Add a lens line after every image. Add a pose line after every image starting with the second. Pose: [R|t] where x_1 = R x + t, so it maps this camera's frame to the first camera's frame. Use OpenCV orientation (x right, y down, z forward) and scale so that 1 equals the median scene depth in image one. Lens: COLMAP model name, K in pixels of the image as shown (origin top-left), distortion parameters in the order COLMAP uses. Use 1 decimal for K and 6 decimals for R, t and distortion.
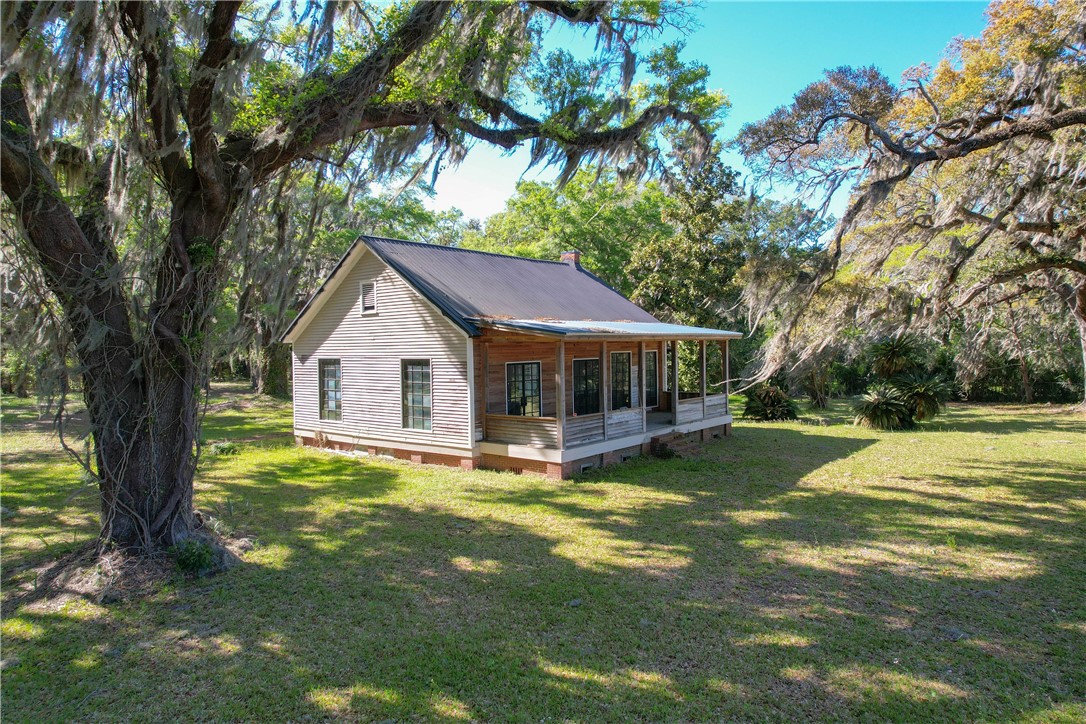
lens RADIAL K [[696.1, 0, 541.7], [0, 696.1, 354.0], [0, 0, 1]] dist [-0.033673, 0.005579]
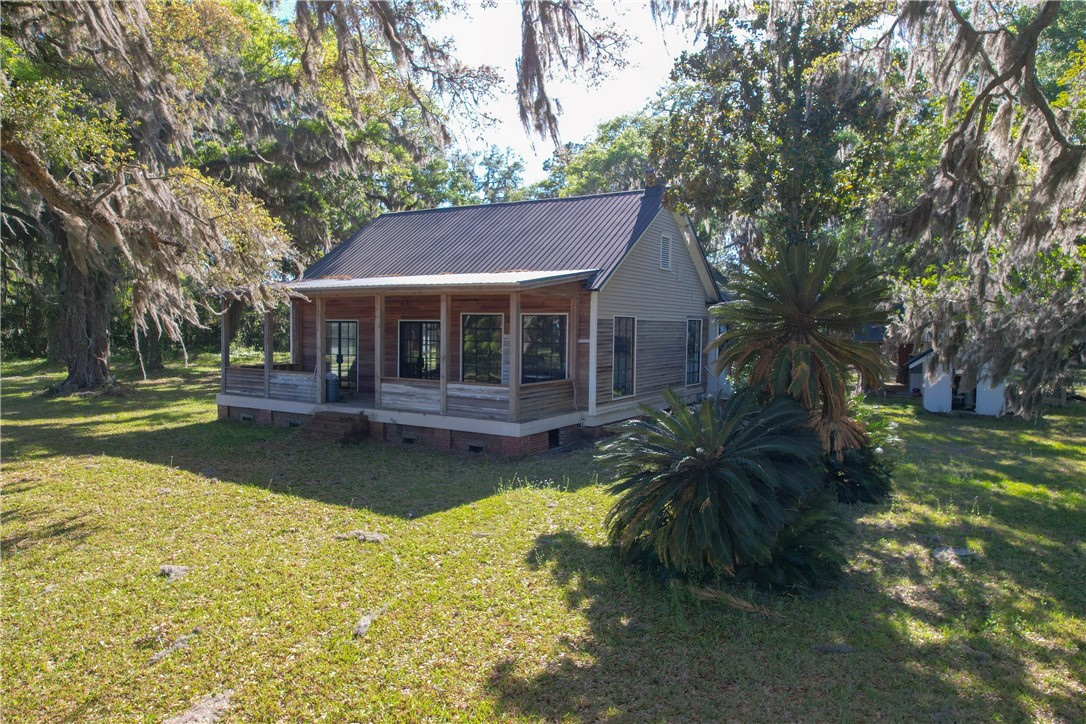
lens RADIAL K [[696.1, 0, 545.8], [0, 696.1, 361.4], [0, 0, 1]] dist [-0.033673, 0.005579]
pose [[0.147701, 0.069094, -0.986616, 1.016147], [-0.025982, 0.997484, 0.065965, -0.003019], [0.988691, 0.015891, 0.149125, 1.128219]]
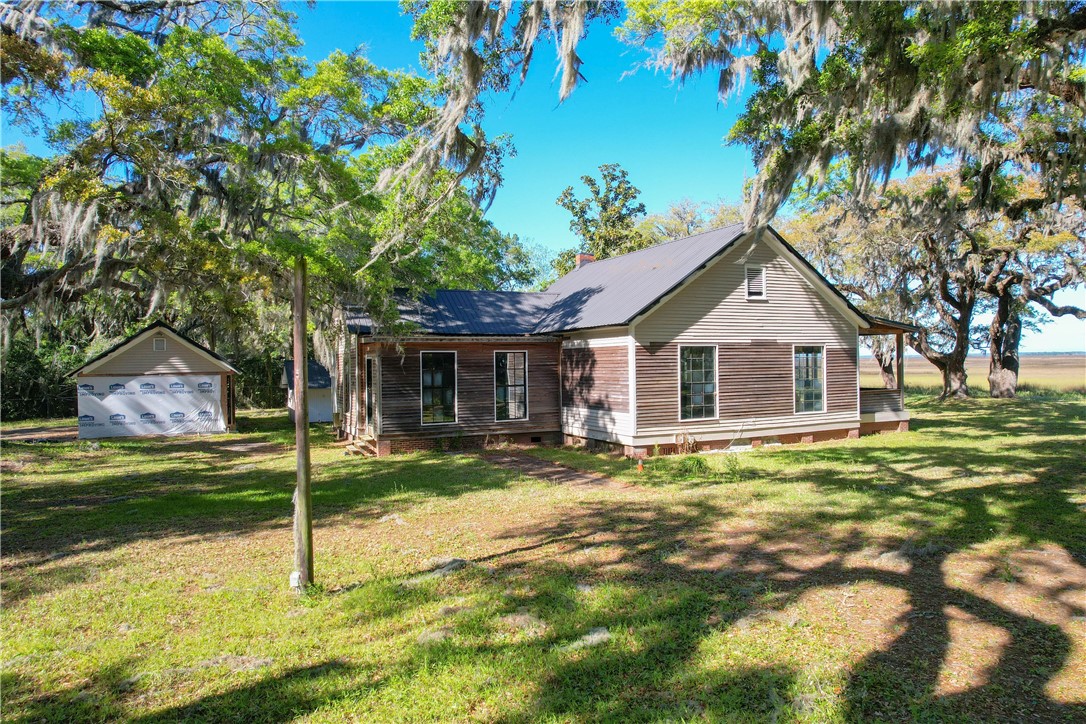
lens RADIAL K [[696.1, 0, 544.3], [0, 696.1, 361.0], [0, 0, 1]] dist [-0.033673, 0.005579]
pose [[0.415660, 0.005256, 0.909505, -1.293861], [0.008529, 0.999917, -0.009676, 0.035755], [-0.909480, 0.011779, 0.415580, 0.900262]]
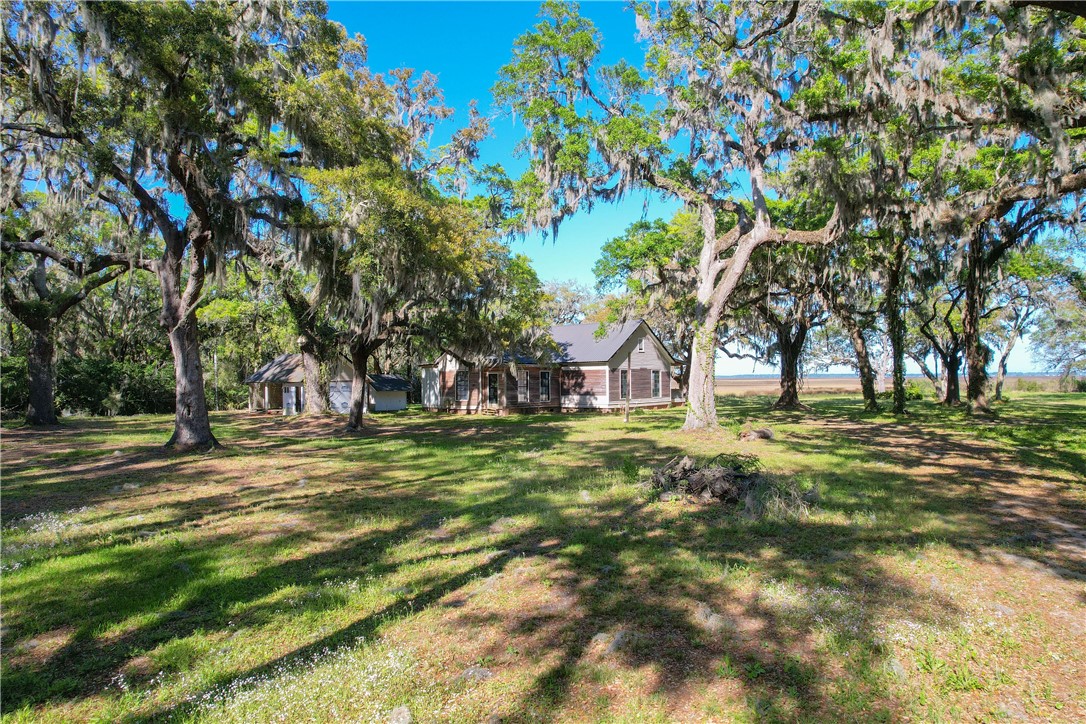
lens RADIAL K [[696.1, 0, 541.9], [0, 696.1, 363.5], [0, 0, 1]] dist [-0.033673, 0.005579]
pose [[0.004390, 0.034440, 0.999397, -2.768907], [0.010640, 0.999349, -0.034485, 0.065910], [-0.999934, 0.010785, 0.004020, 1.384844]]
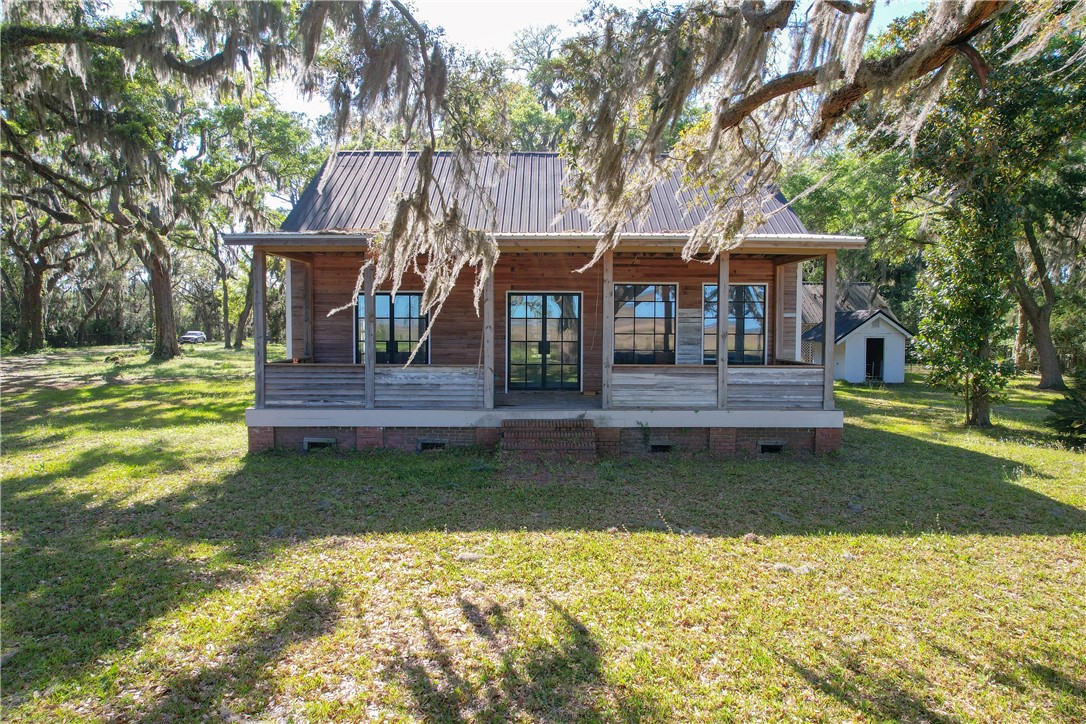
lens RADIAL K [[696.1, 0, 536.1], [0, 696.1, 367.3], [0, 0, 1]] dist [-0.033673, 0.005579]
pose [[0.631769, 0.063962, -0.772513, 0.608278], [-0.024224, 0.997732, 0.062799, 0.039781], [0.774778, -0.020961, 0.631885, 0.652356]]
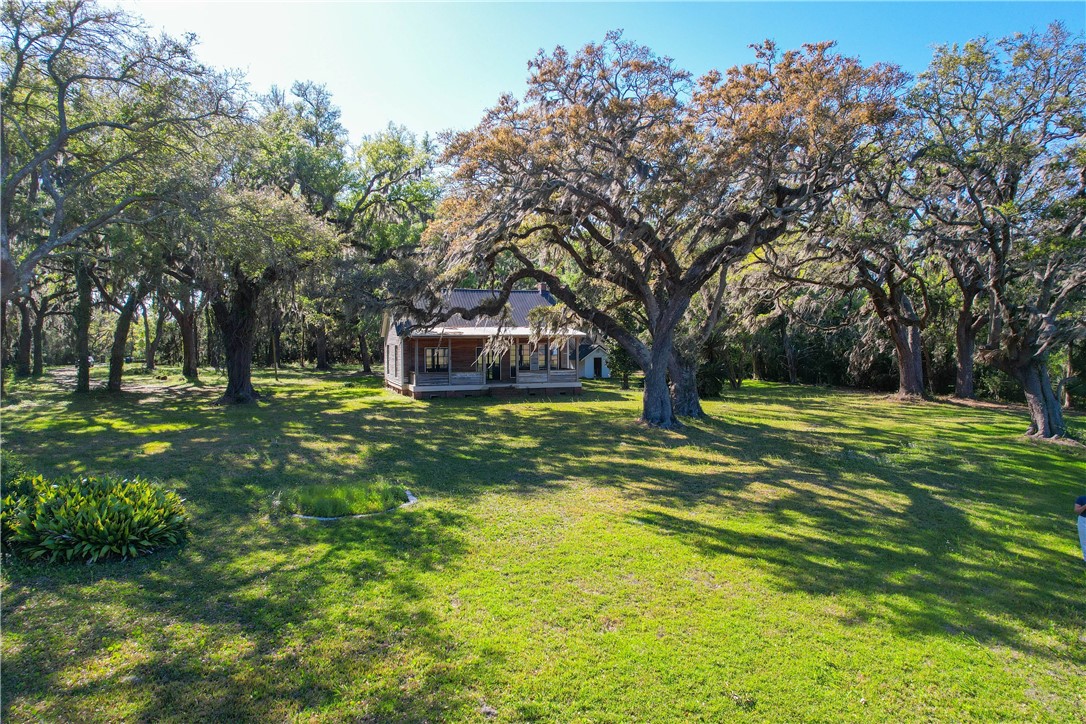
lens RADIAL K [[696.1, 0, 543.8], [0, 696.1, 361.3], [0, 0, 1]] dist [-0.033673, 0.005579]
pose [[0.855653, 0.026380, -0.516877, 1.286844], [-0.014332, 0.999525, 0.027287, -0.008613], [0.517351, -0.015941, 0.855625, -0.589965]]
